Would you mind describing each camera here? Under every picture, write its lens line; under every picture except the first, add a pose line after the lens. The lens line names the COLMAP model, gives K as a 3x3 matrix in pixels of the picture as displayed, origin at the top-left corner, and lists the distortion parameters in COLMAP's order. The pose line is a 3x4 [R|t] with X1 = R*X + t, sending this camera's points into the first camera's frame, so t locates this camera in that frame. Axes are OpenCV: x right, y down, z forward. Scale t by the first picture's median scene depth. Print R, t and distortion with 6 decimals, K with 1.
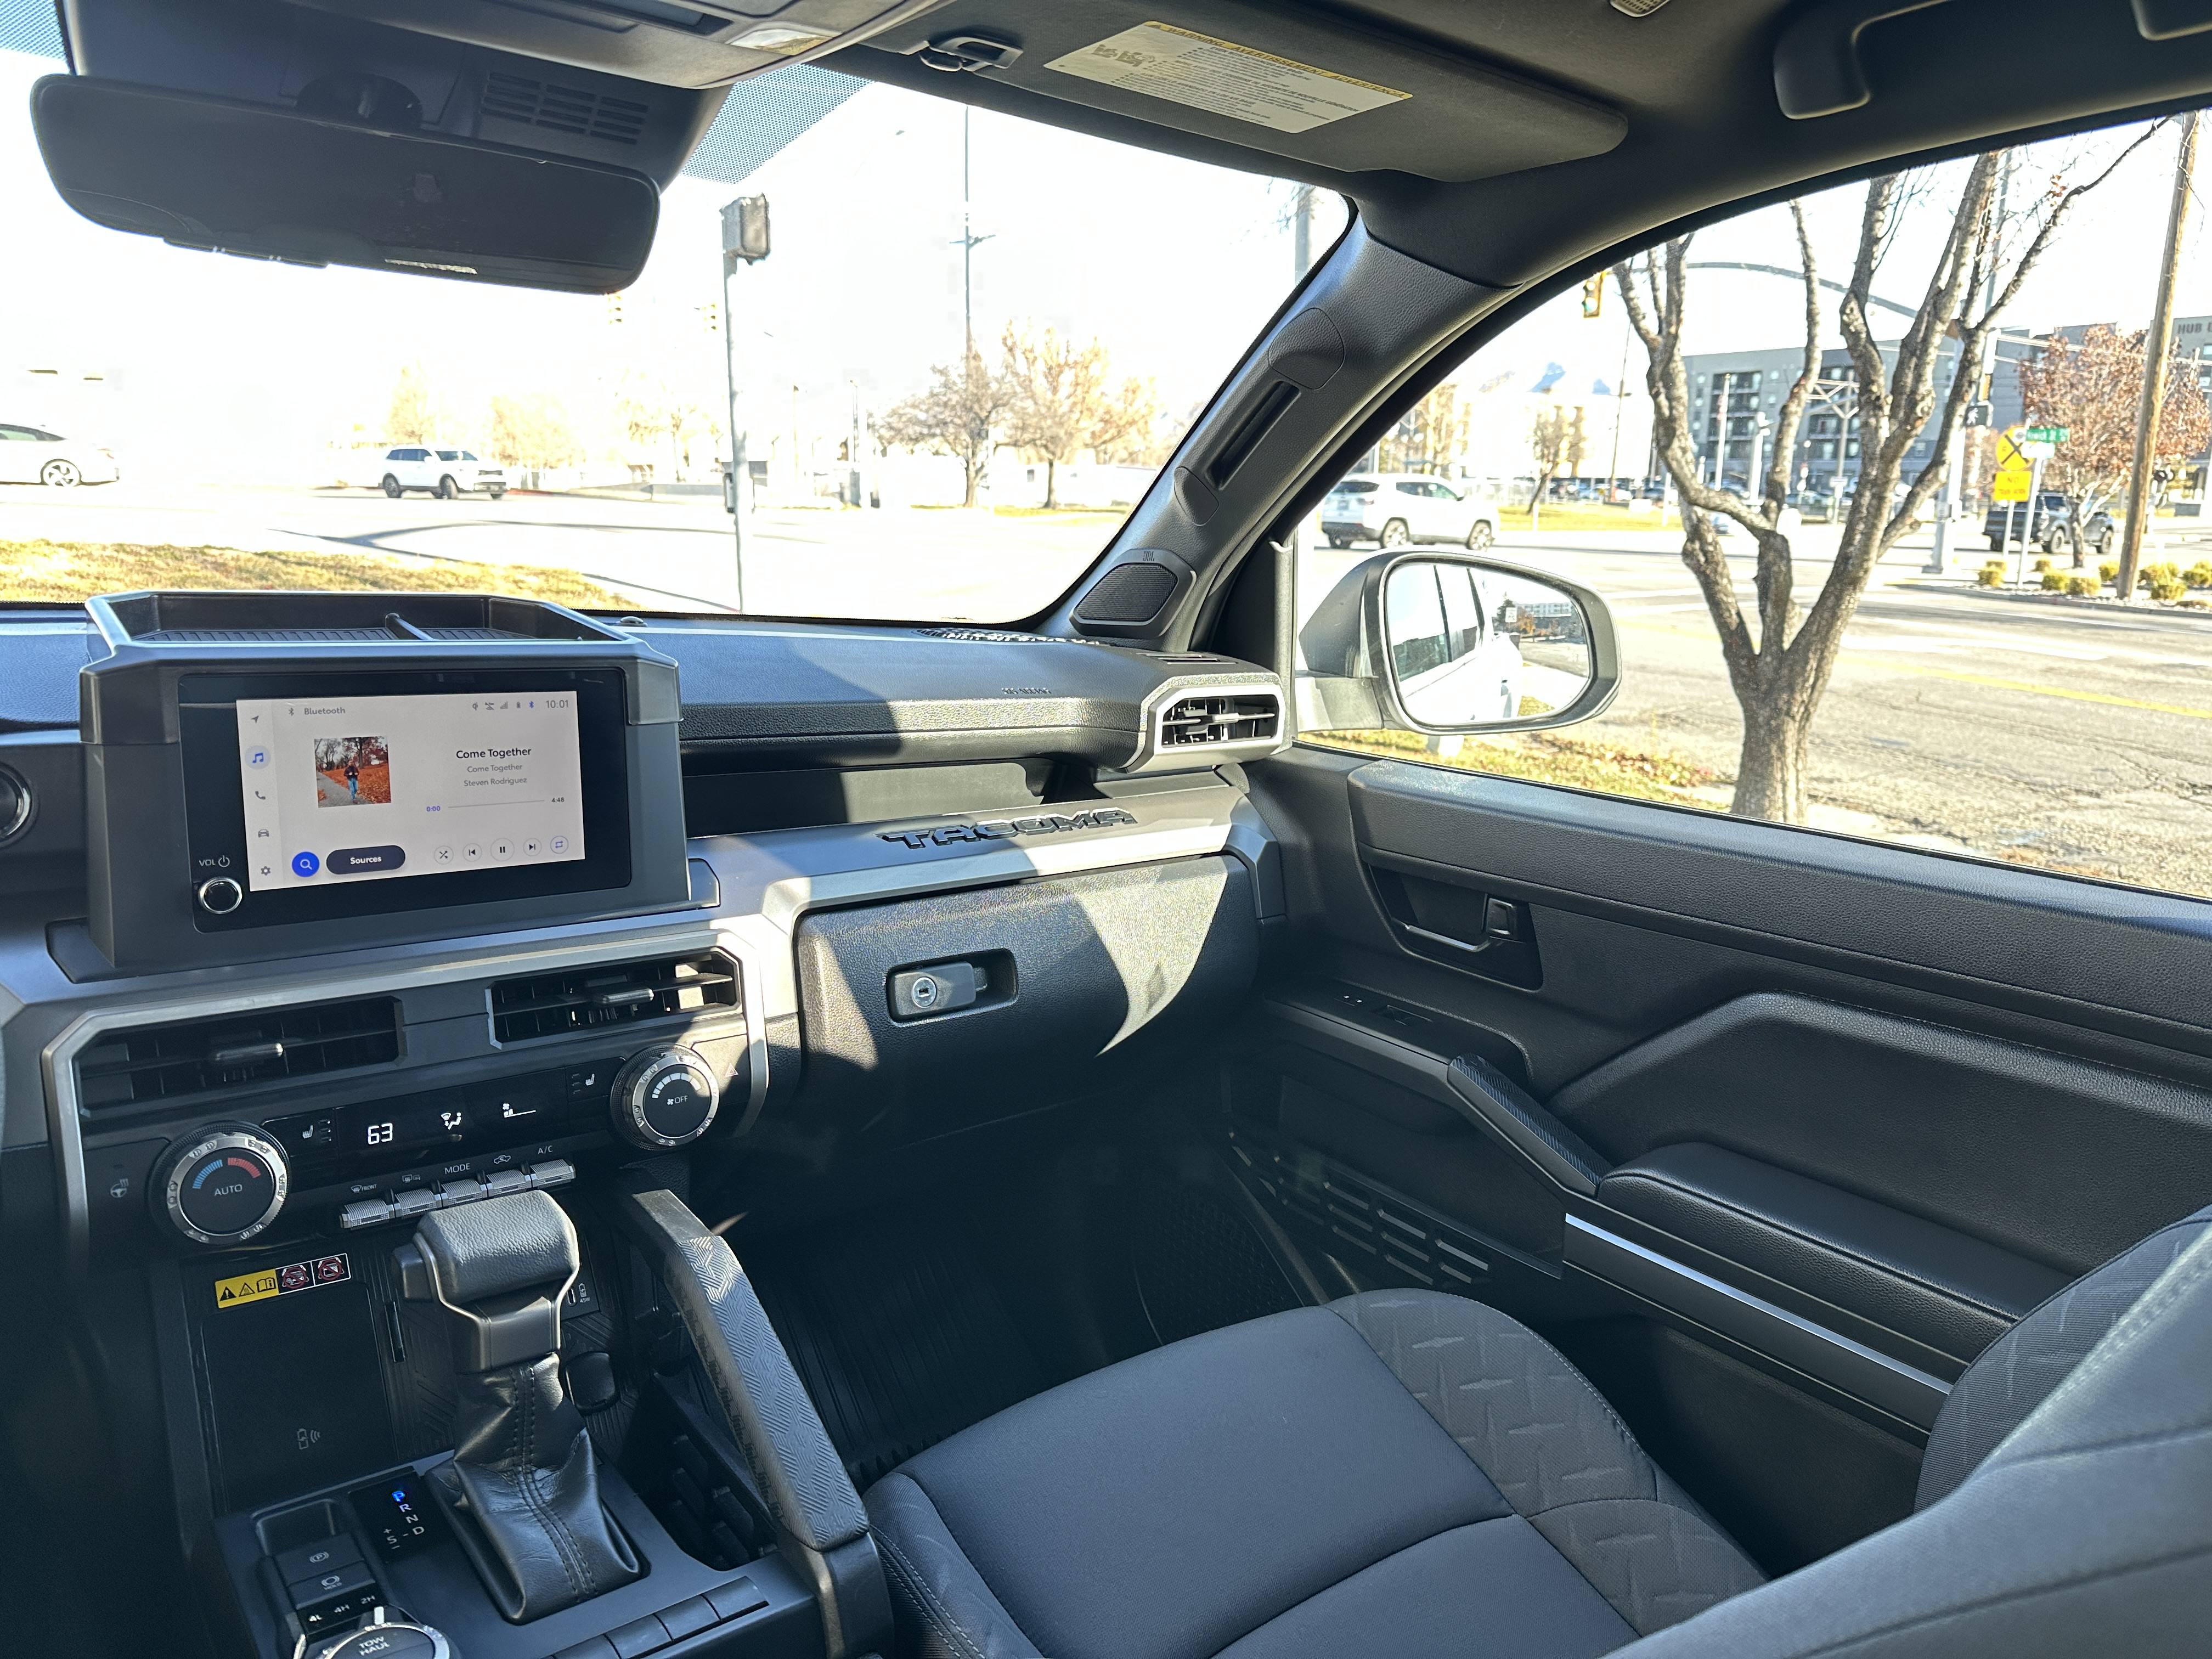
lens RADIAL K [[1527.1, 0, 1106.0], [0, 1527.1, 829.5], [0, 0, 1]] dist [0.092989, -0.143028]
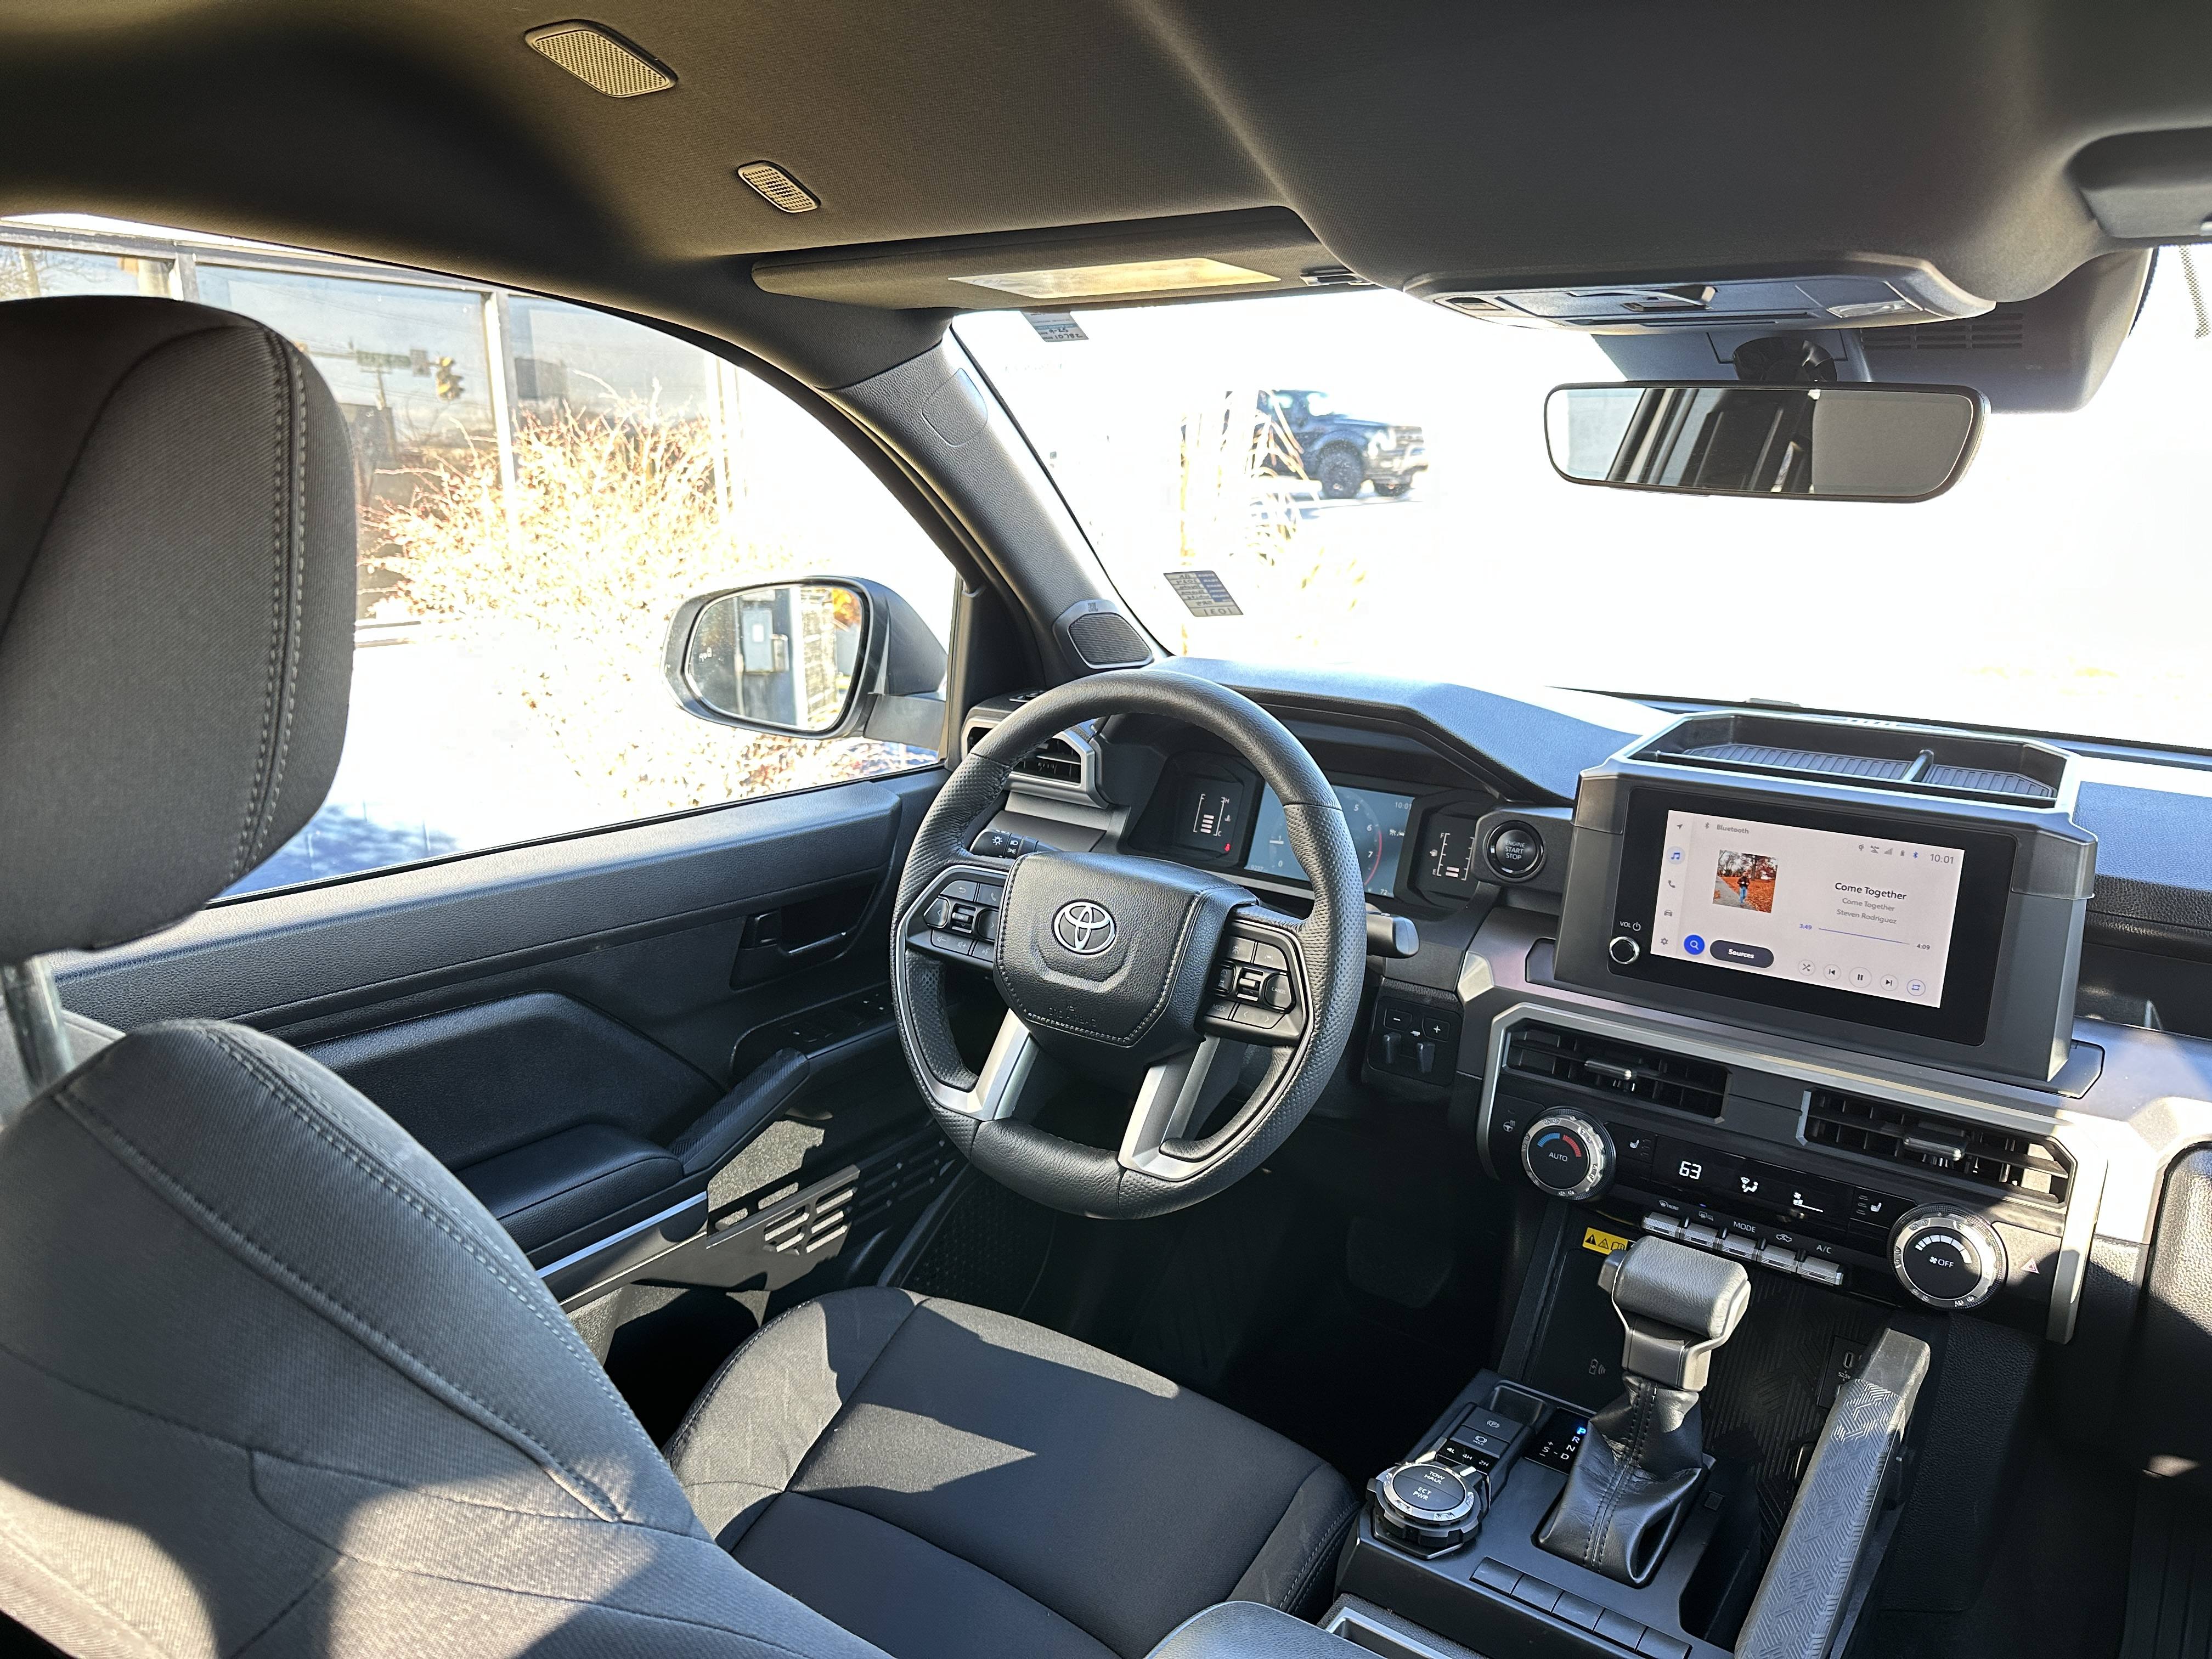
lens RADIAL K [[1541.7, 0, 1088.3], [0, 1541.7, 837.2], [0, 0, 1]] dist [0.074936, -0.153101]
pose [[0.250588, 0.178002, -0.951589, 0.518041], [-0.187887, 0.973203, 0.132568, -0.129832], [0.949686, 0.145571, 0.277317, 0.154913]]
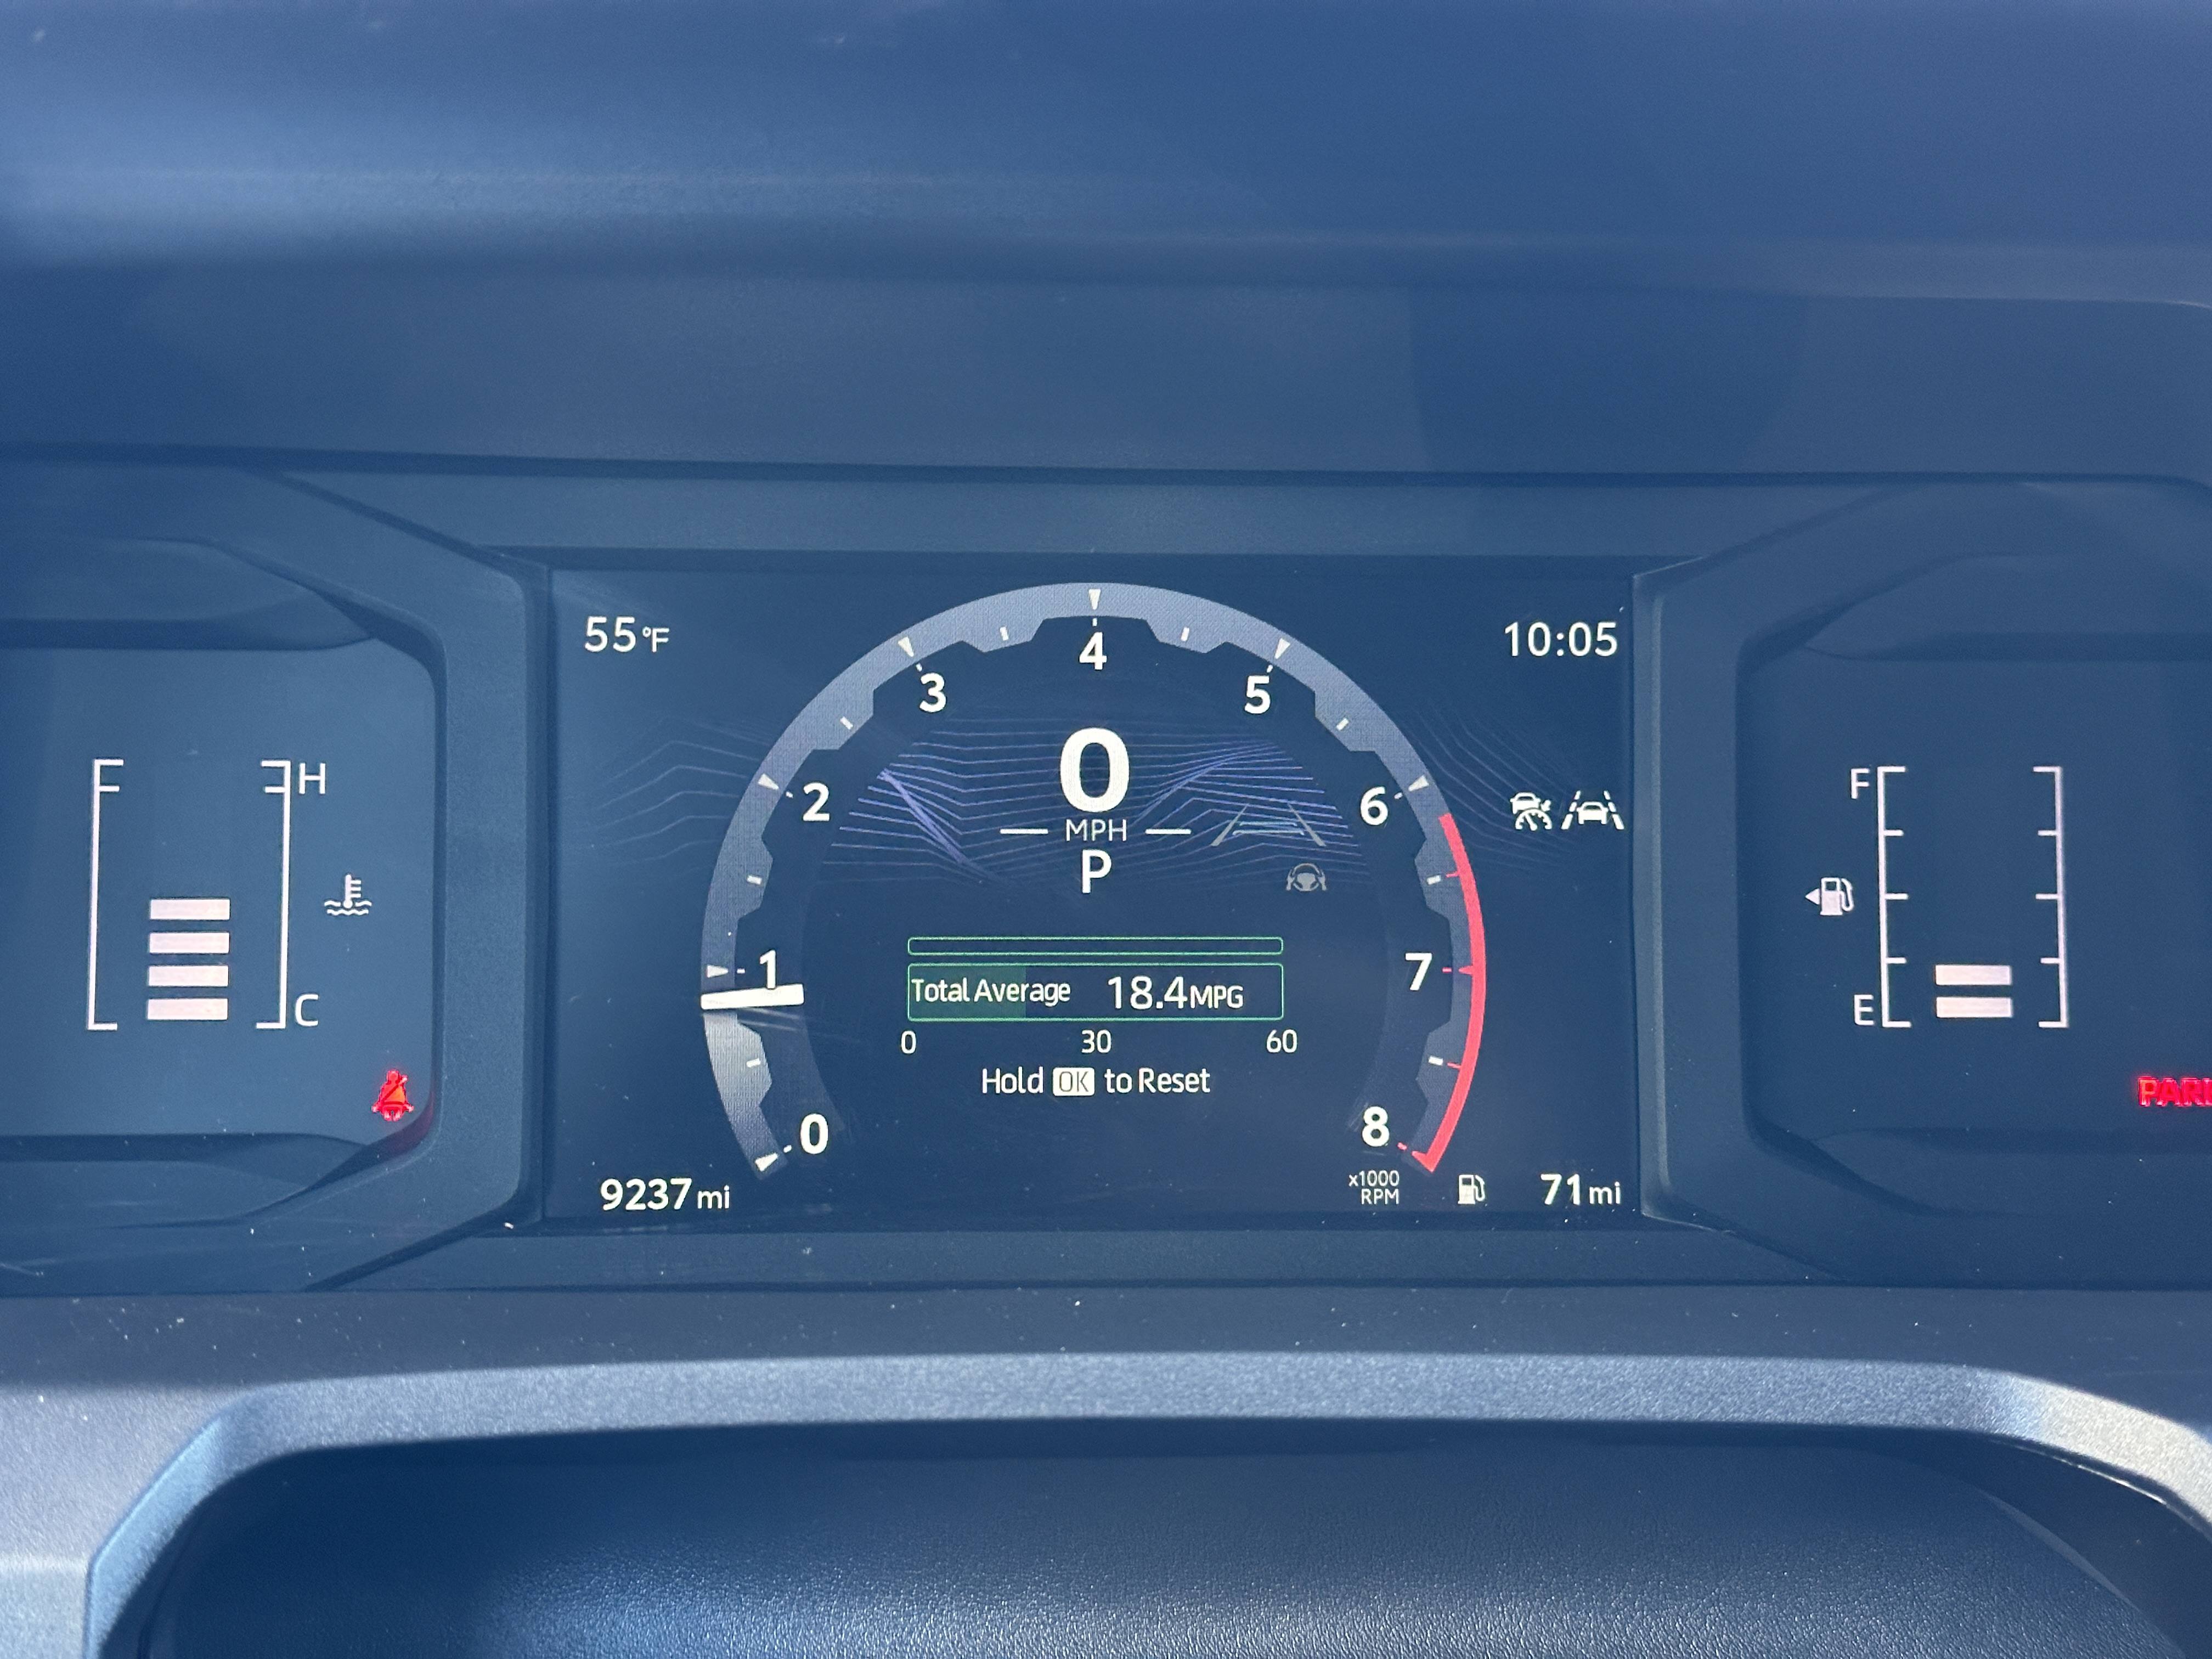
lens RADIAL K [[3103.9, 0, 1089.6], [0, 3103.9, 842.1], [0, 0, 1]] dist [0.156695, -0.363454]
pose [[0.801271, 0.120789, -0.585982, -0.605770], [-0.082653, 0.992366, 0.091537, -0.025352], [0.592565, -0.024913, 0.805137, 0.415024]]
